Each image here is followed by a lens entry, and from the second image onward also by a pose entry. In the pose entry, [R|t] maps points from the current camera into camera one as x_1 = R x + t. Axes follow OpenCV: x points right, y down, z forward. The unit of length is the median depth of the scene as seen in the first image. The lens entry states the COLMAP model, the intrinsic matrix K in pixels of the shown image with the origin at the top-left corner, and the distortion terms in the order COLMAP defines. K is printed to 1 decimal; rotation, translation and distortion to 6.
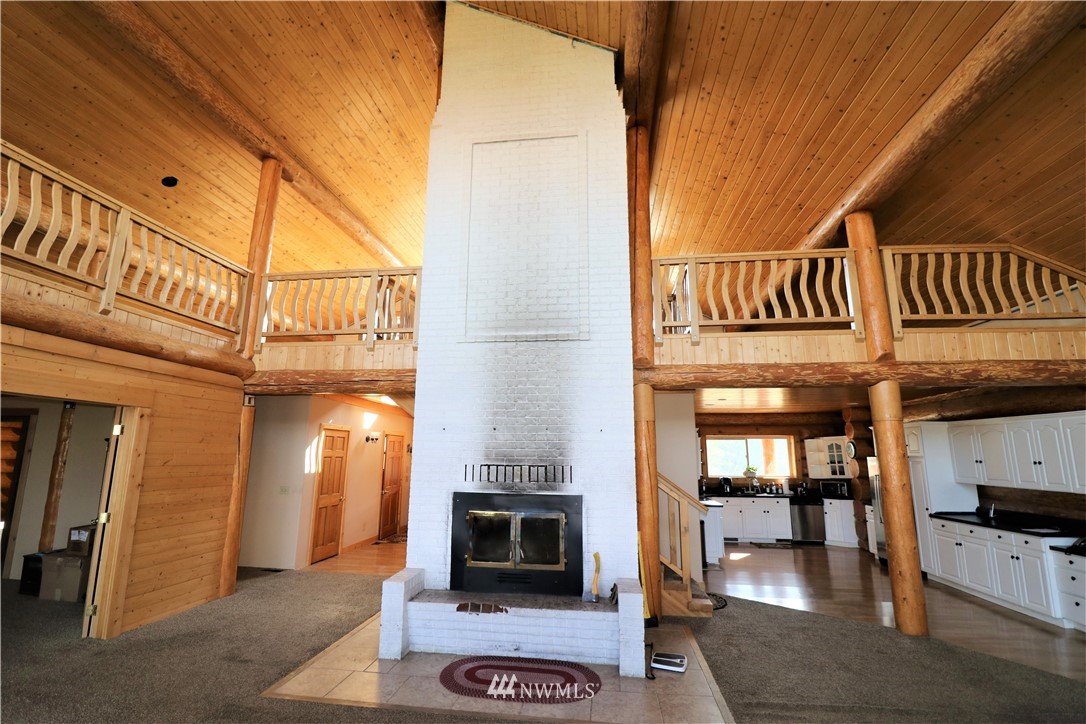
lens RADIAL K [[497.0, 0, 534.4], [0, 497.0, 358.7], [0, 0, 1]] dist [-0.007537, -0.009998]
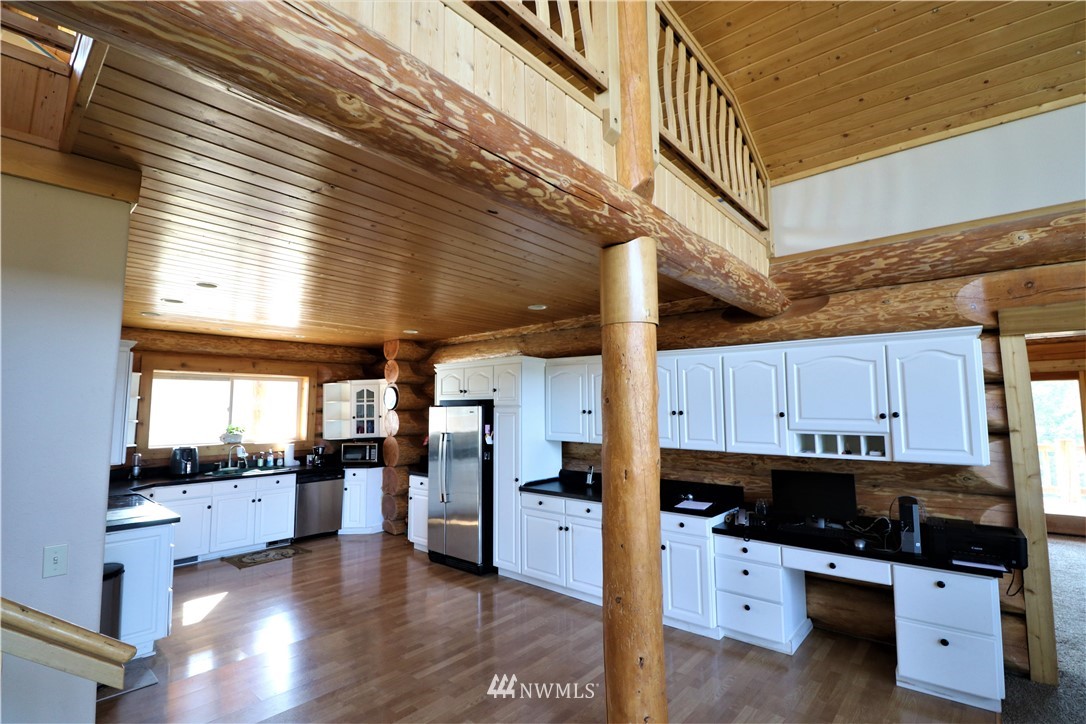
lens RADIAL K [[497.0, 0, 535.1], [0, 497.0, 358.0], [0, 0, 1]] dist [-0.007537, -0.009998]
pose [[0.551687, 0.071438, 0.830986, 0.145748], [-0.146470, 0.989140, 0.012206, 0.082670], [-0.821089, -0.128448, 0.556160, 0.412006]]
